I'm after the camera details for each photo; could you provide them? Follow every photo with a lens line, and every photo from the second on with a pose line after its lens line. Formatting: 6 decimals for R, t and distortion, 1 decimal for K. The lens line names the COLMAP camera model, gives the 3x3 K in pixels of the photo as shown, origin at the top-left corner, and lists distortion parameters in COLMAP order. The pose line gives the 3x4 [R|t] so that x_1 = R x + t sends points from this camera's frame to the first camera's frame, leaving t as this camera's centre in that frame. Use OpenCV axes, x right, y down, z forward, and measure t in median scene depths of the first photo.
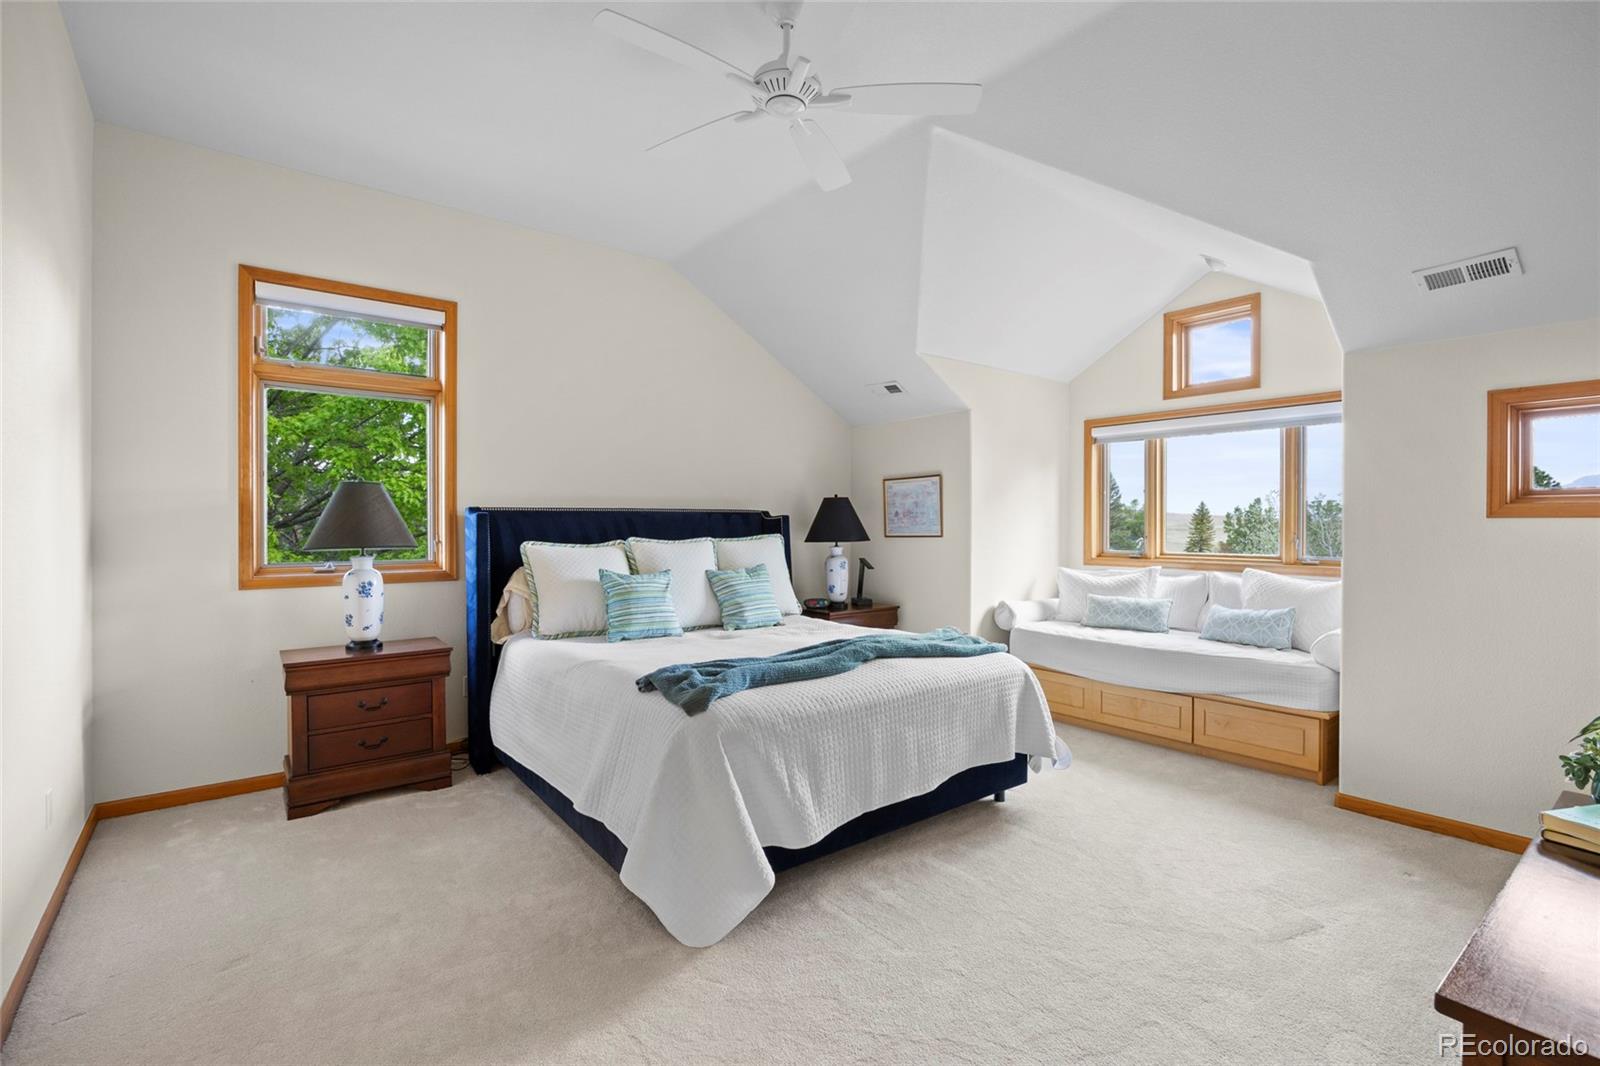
lens RADIAL K [[721.5, 0, 798.3], [0, 721.5, 525.8], [0, 0, 1]] dist [-0.014548, 0.001428]
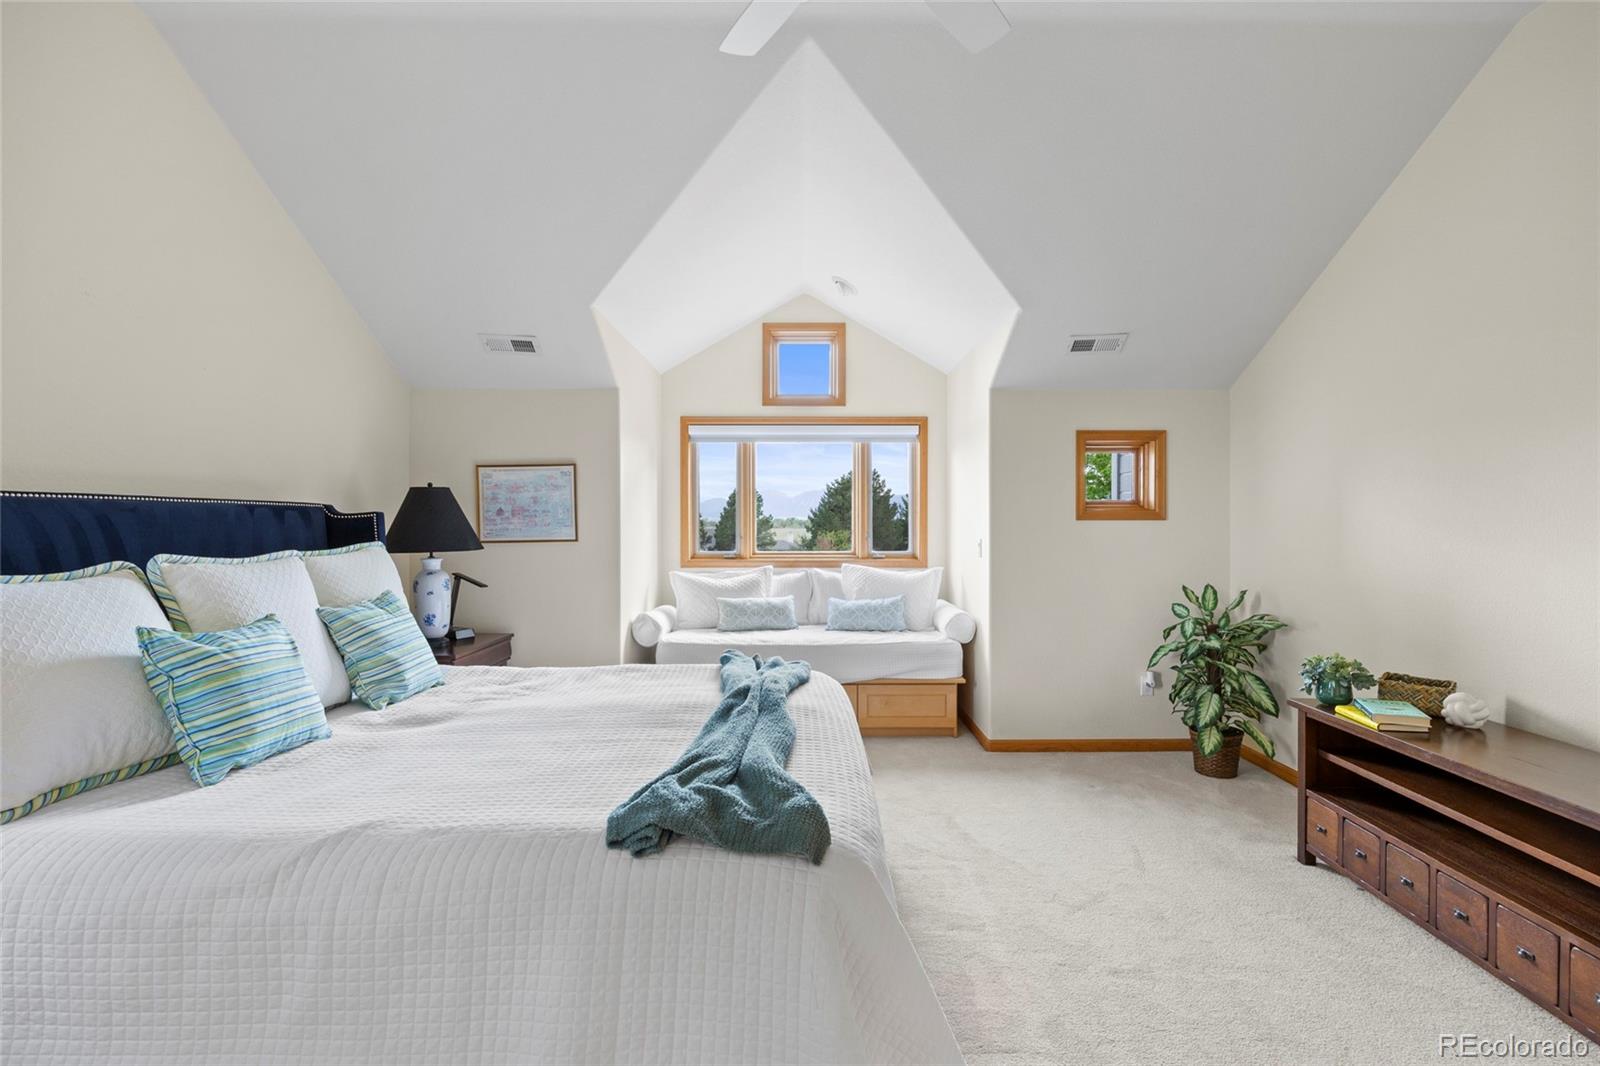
lens RADIAL K [[721.5, 0, 811.6], [0, 721.5, 527.5], [0, 0, 1]] dist [-0.014548, 0.001428]
pose [[0.621662, -0.004667, 0.783272, -0.278493], [0.003561, 0.999989, 0.003131, -0.001628], [-0.783278, 0.000843, 0.621671, 0.306016]]
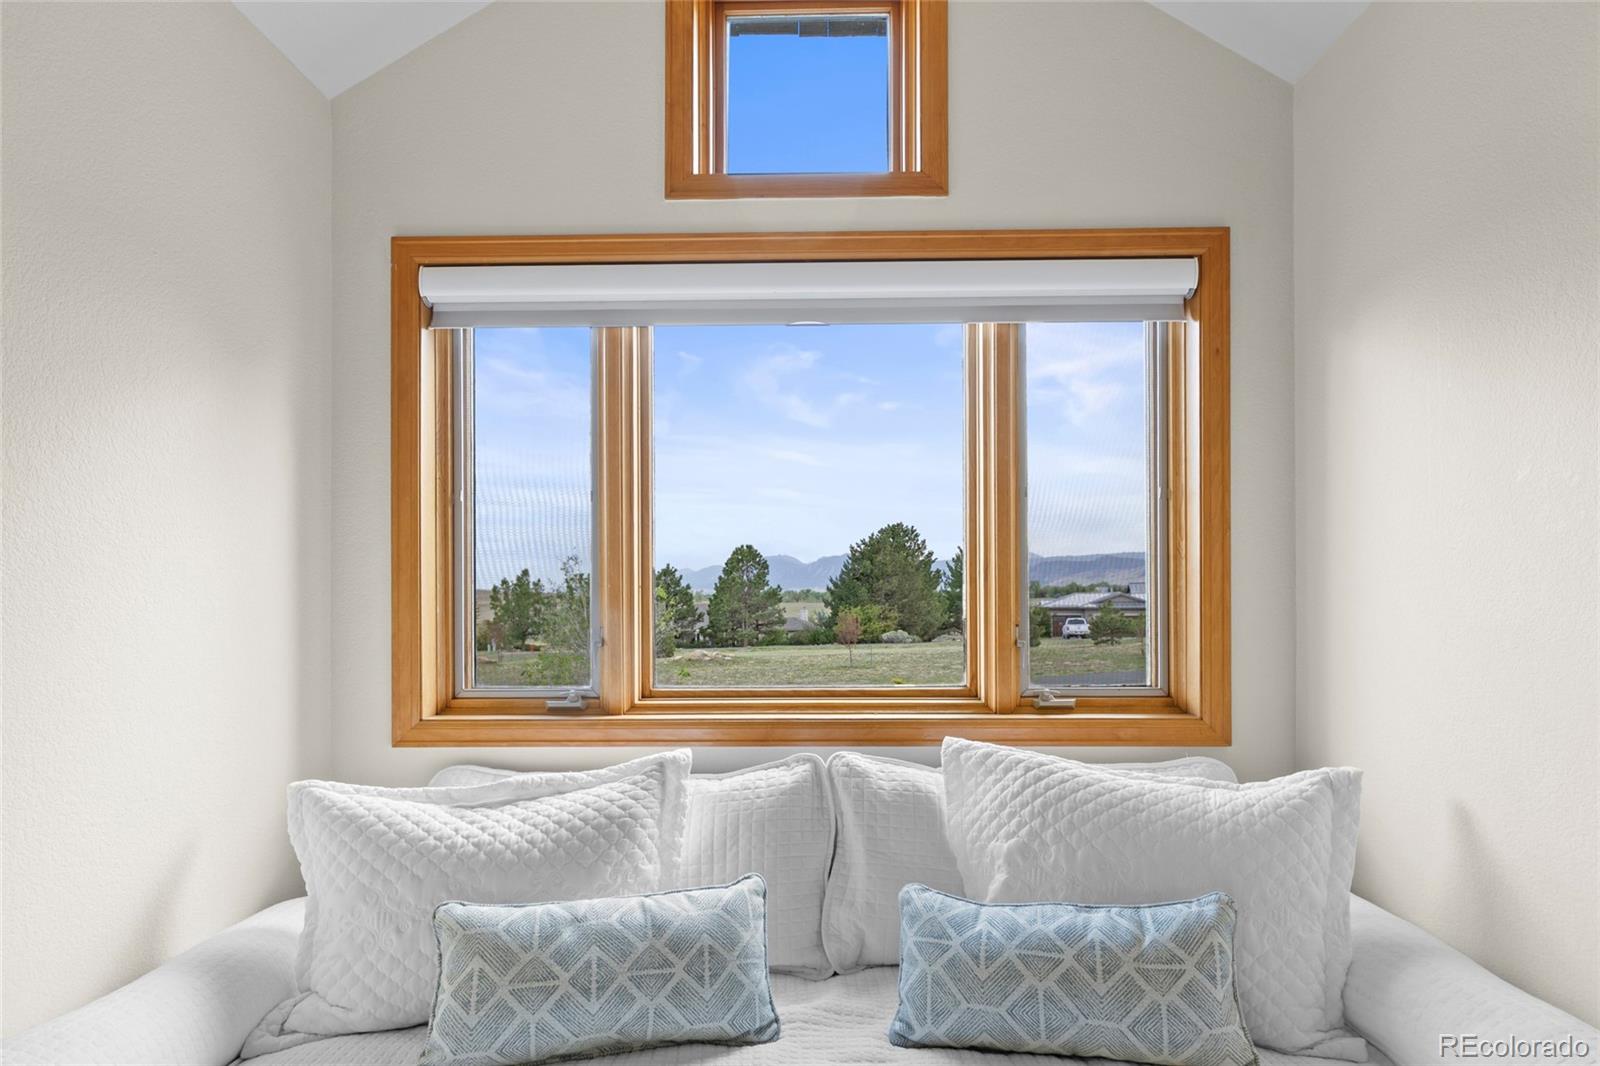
lens RADIAL K [[909.4, 0, 819.3], [0, 909.4, 597.3], [0, 0, 1]] dist [-0.006339, -0.001008]
pose [[0.631792, -0.003535, 0.775130, 0.257054], [0.007392, 0.999972, -0.001465, -0.002486], [-0.775103, 0.006655, 0.631800, 0.731966]]
